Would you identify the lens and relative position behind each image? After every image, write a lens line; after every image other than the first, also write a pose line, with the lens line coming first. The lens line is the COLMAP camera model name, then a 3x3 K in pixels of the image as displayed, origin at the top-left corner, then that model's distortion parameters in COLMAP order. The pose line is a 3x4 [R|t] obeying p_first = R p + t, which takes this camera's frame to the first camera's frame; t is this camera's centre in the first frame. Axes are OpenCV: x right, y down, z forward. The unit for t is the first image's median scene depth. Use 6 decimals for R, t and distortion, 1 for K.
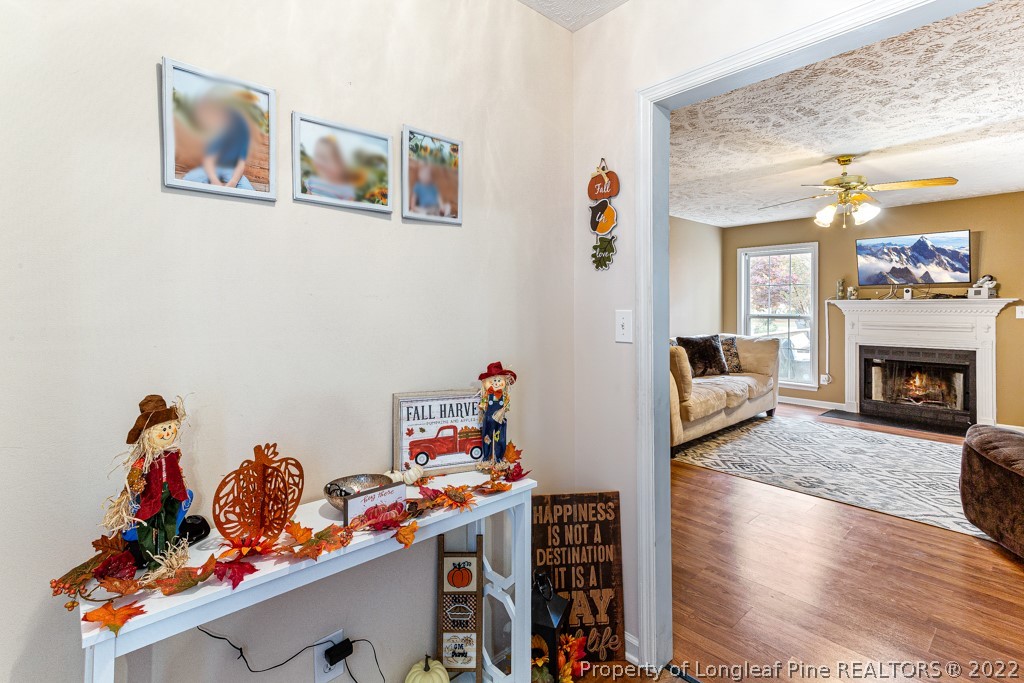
lens RADIAL K [[481.4, 0, 513.7], [0, 481.4, 306.7], [0, 0, 1]] dist [0.004755, 0.000993]
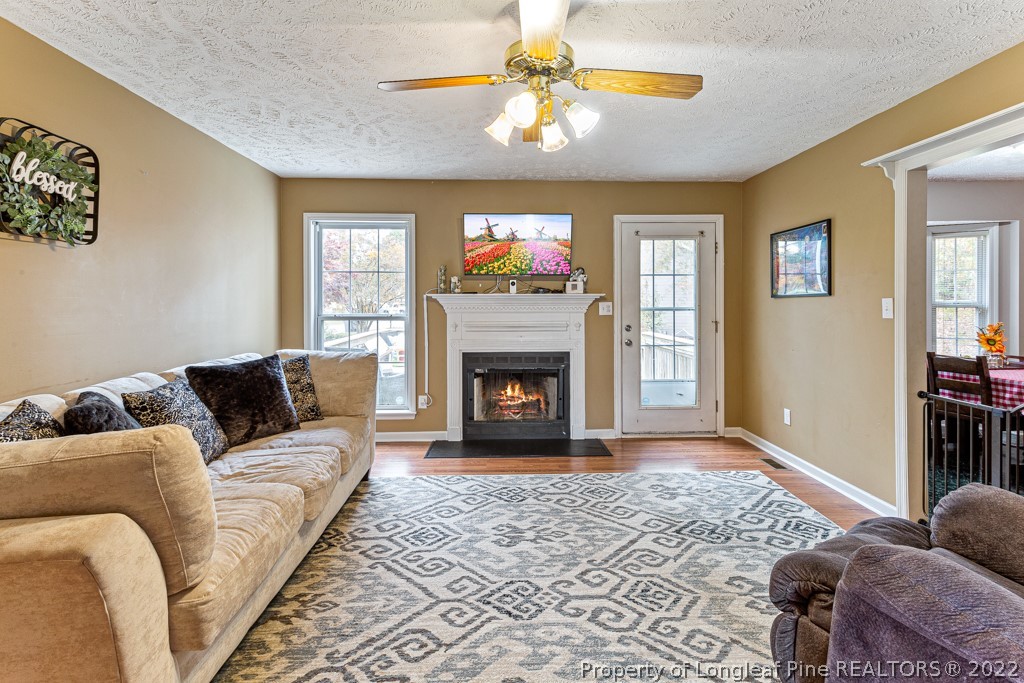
lens RADIAL K [[481.4, 0, 513.7], [0, 481.4, 306.7], [0, 0, 1]] dist [0.004755, 0.000993]
pose [[0.637833, -0.002545, 0.770170, 0.186992], [0.002399, 0.999996, 0.001318, 0.005730], [-0.770171, 0.001007, 0.637837, 0.476215]]
